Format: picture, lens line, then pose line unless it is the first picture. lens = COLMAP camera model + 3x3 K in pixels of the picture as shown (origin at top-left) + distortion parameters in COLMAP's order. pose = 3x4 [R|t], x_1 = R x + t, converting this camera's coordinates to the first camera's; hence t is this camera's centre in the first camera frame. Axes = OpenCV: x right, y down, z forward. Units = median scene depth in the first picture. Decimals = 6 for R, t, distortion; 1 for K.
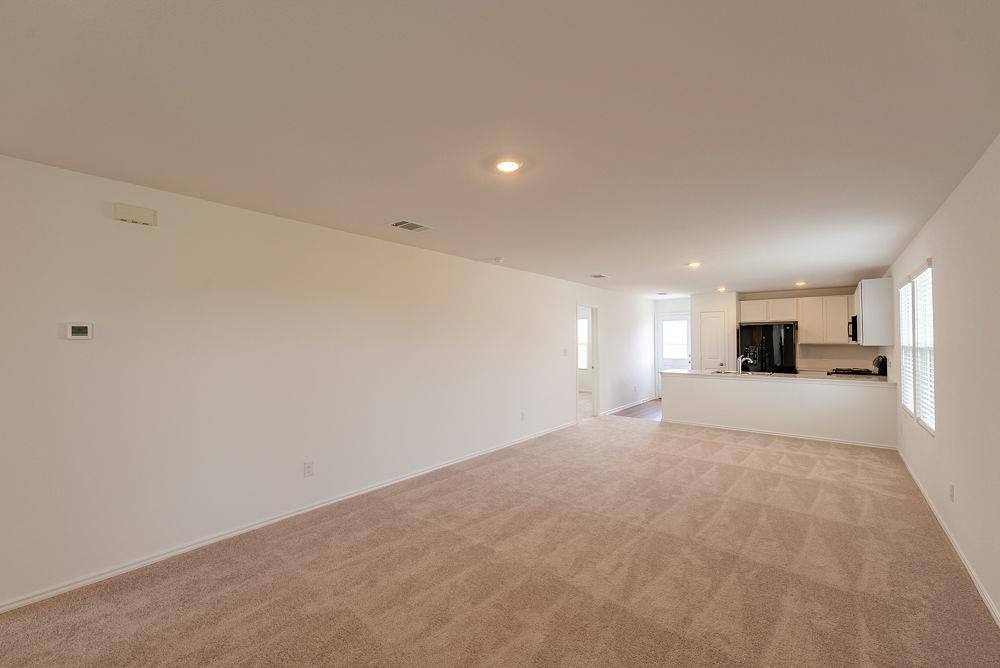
lens RADIAL K [[400.0, 0, 500.0], [0, 400.0, 334.0], [0, 0, 1]] dist [-0.000913, -0.000206]
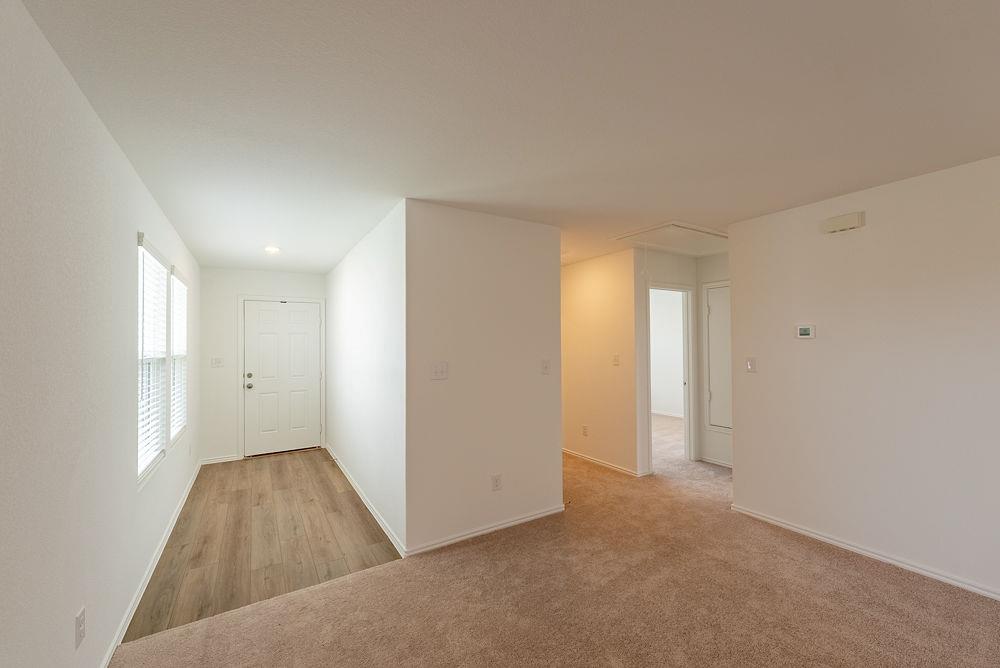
lens RADIAL K [[400.0, 0, 500.0], [0, 400.0, 334.0], [0, 0, 1]] dist [-0.000913, -0.000206]
pose [[-0.346185, -0.019287, -0.937968, 0.463964], [0.030449, 0.999031, -0.031780, 0.010578], [0.937672, -0.039562, -0.345263, 0.534505]]
